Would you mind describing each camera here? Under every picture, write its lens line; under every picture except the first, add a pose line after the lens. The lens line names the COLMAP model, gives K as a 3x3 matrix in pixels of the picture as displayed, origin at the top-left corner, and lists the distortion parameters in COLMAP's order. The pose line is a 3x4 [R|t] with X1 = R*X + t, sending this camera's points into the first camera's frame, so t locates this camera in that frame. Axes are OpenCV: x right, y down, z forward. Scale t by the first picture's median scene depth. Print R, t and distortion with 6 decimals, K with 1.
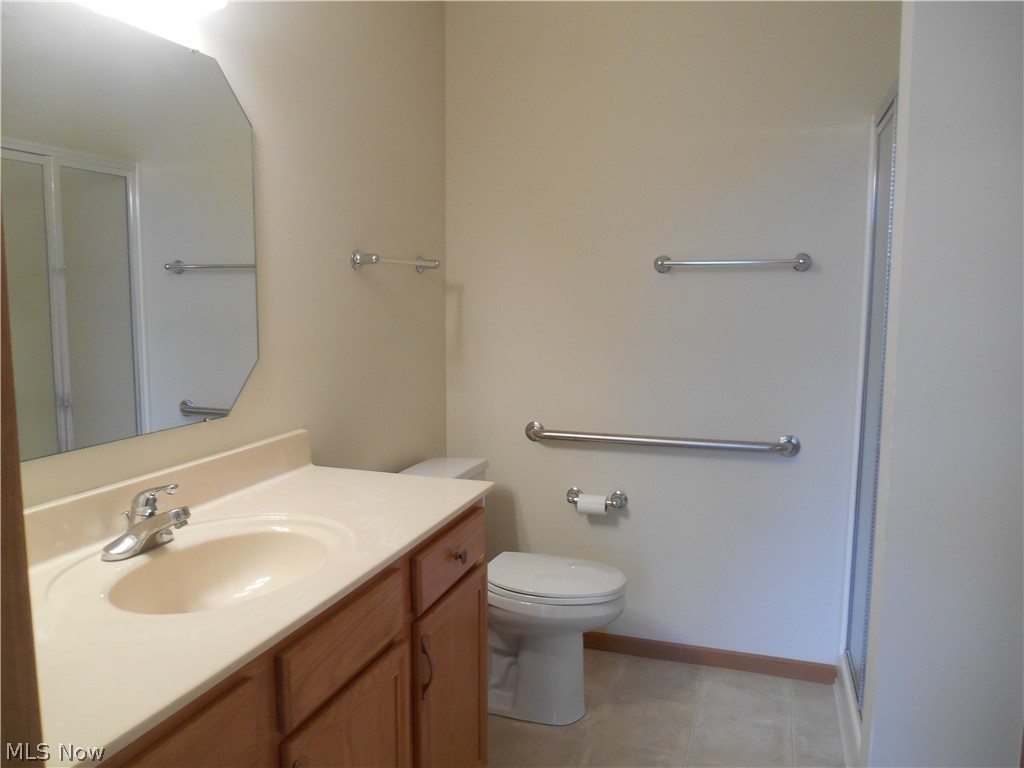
lens RADIAL K [[770.6, 0, 512.2], [0, 770.6, 383.1], [0, 0, 1]] dist [0.002098, 0.000657]
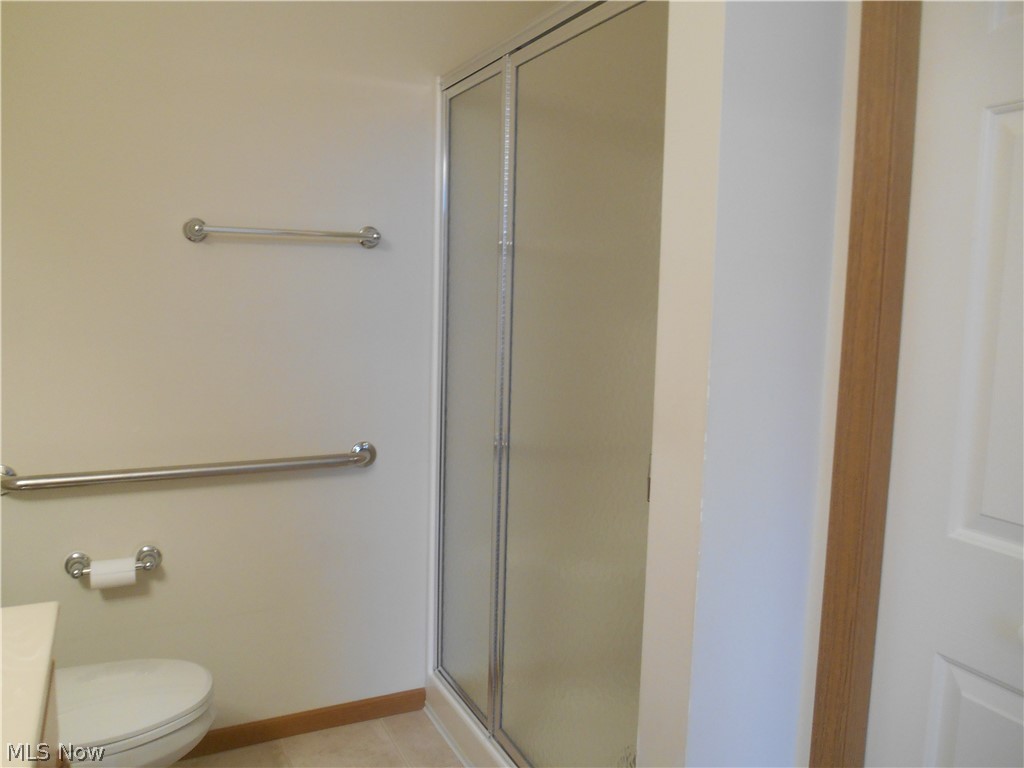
lens RADIAL K [[808.6, 0, 512.0], [0, 808.6, 384.0], [0, 0, 1]] dist [0.000523, 0.002358]
pose [[0.715021, -0.075131, 0.695054, -0.134471], [0.051205, 0.997166, 0.055112, -0.034618], [-0.697225, -0.003815, 0.716842, 0.234765]]
